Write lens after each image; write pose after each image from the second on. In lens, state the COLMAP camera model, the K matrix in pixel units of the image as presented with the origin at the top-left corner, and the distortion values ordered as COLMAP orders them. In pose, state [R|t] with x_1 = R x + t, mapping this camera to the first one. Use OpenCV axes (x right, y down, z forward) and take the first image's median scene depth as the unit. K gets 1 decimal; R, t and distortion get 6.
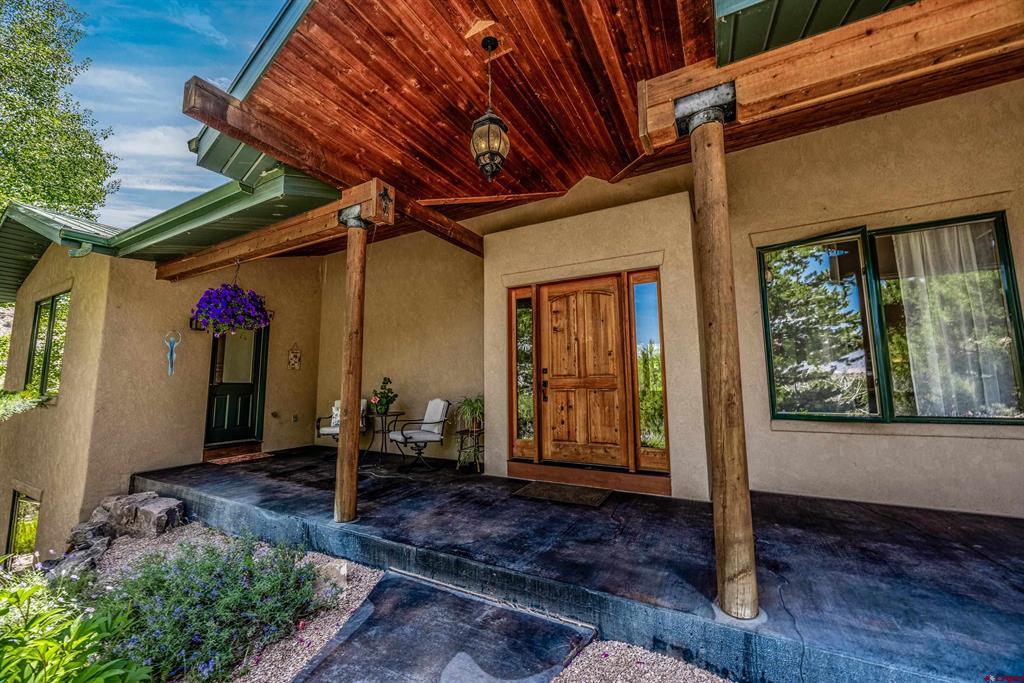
lens RADIAL K [[390.3, 0, 508.8], [0, 390.3, 338.1], [0, 0, 1]] dist [-0.003178, -0.000579]
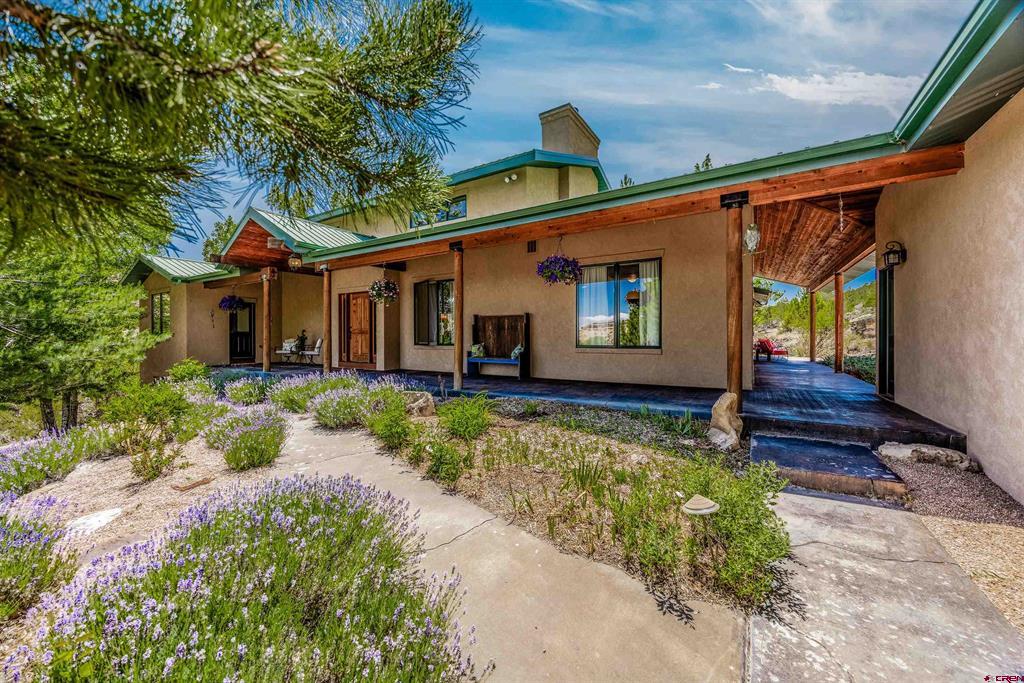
lens RADIAL K [[390.3, 0, 513.9], [0, 390.3, 336.0], [0, 0, 1]] dist [-0.003178, -0.000579]
pose [[0.998161, 0.006415, -0.060276, 1.296777], [0.000447, 0.993578, 0.113146, -0.147975], [0.060614, -0.112964, 0.991748, -1.468976]]
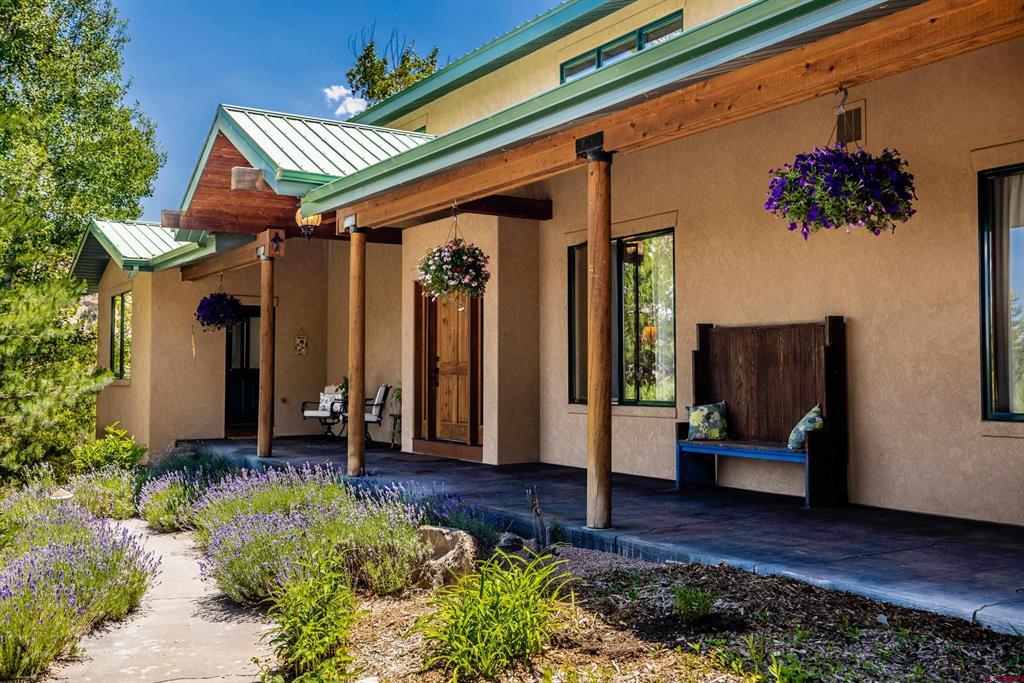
lens RADIAL K [[987.4, 0, 507.5], [0, 987.4, 344.5], [0, 0, 1]] dist [-0.012440, 0.000000]
pose [[0.877598, -0.006795, -0.479349, 1.559216], [0.047897, 0.996139, 0.073570, -0.147389], [0.476998, -0.087524, 0.874535, -1.297690]]
